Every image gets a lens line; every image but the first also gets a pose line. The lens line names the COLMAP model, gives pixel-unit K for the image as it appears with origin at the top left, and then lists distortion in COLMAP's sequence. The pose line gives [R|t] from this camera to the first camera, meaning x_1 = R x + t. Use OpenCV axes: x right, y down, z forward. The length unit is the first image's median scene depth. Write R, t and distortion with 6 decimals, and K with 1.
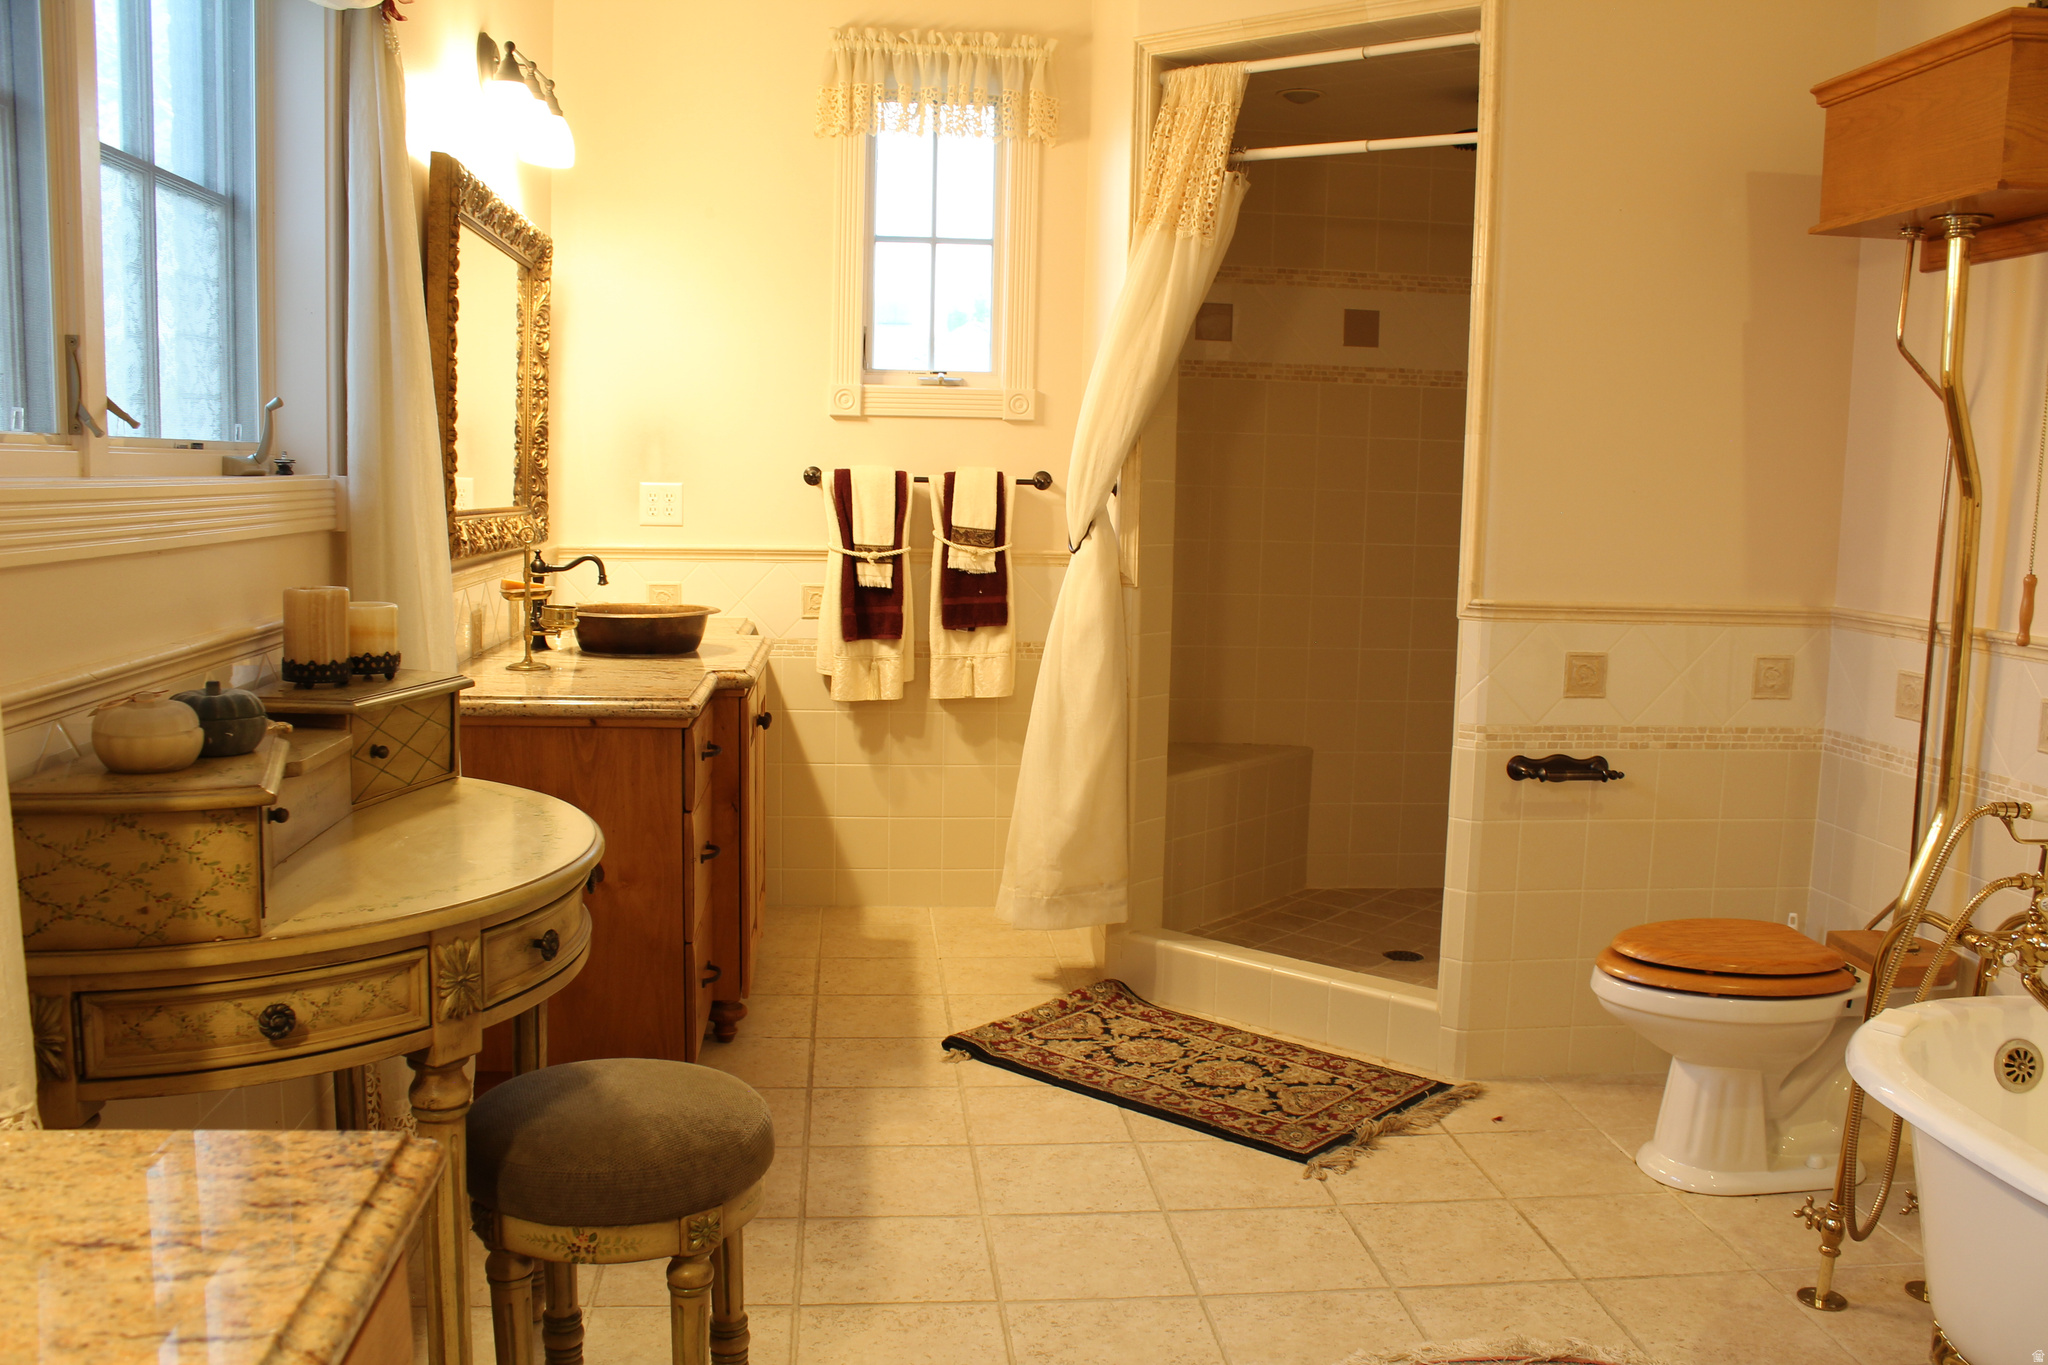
lens RADIAL K [[1784.8, 0, 1023.9], [0, 1784.8, 646.2], [0, 0, 1]] dist [-0.010811, -0.001049]
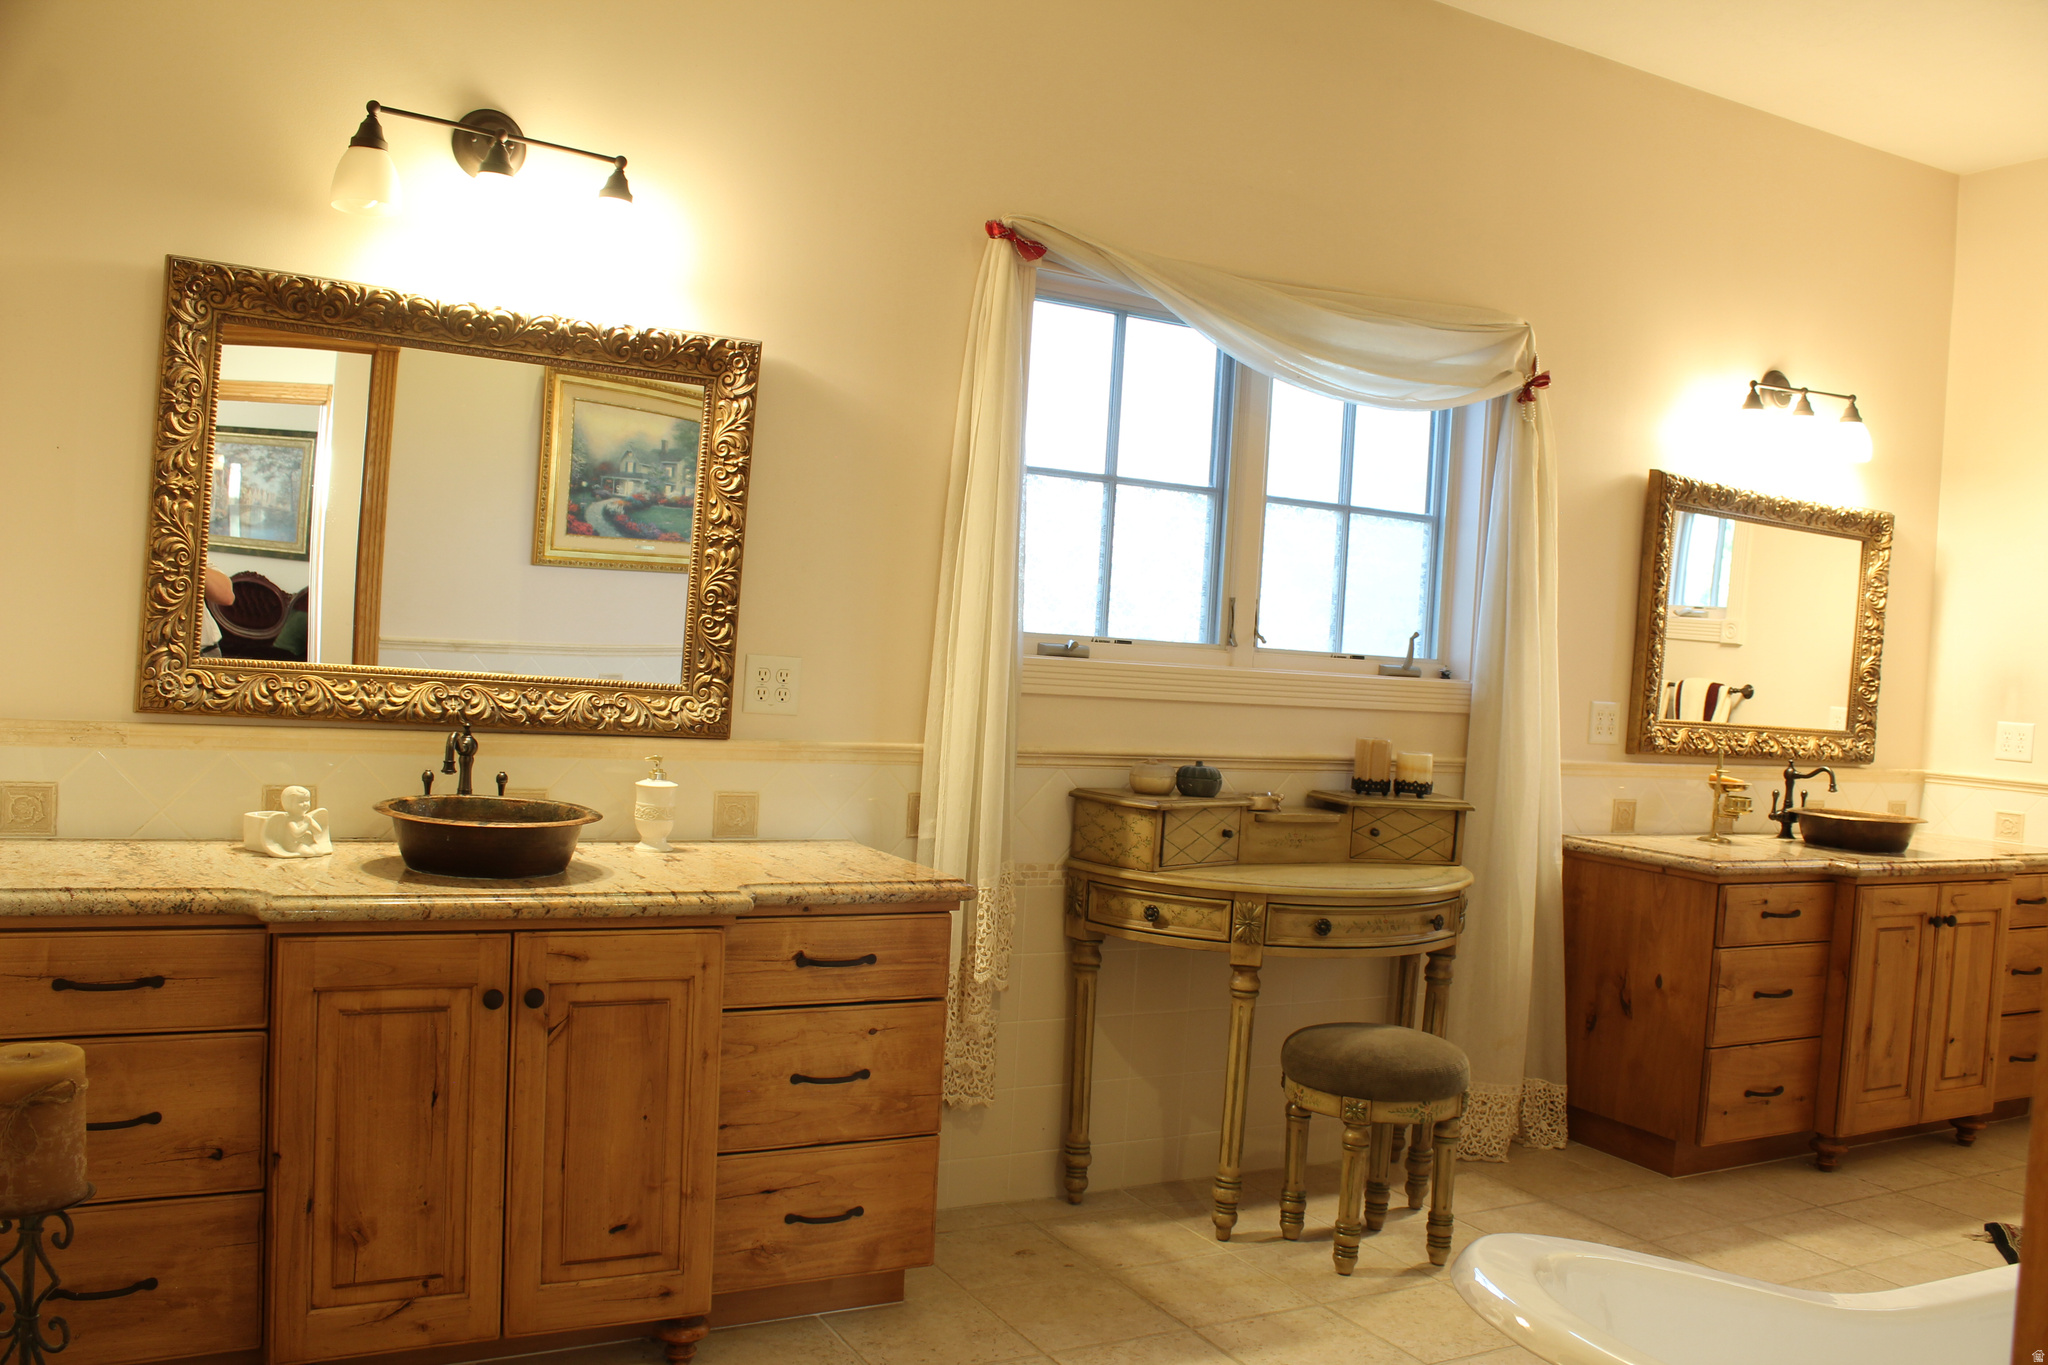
lens RADIAL K [[1734.9, 0, 1024.0], [0, 1734.9, 682.5], [0, 0, 1]] dist [0.001670, 0.001617]
pose [[0.415558, 0.022102, -0.909298, 0.965935], [-0.142723, 0.988905, -0.041189, 0.031606], [0.898300, 0.146894, 0.414102, -0.023270]]
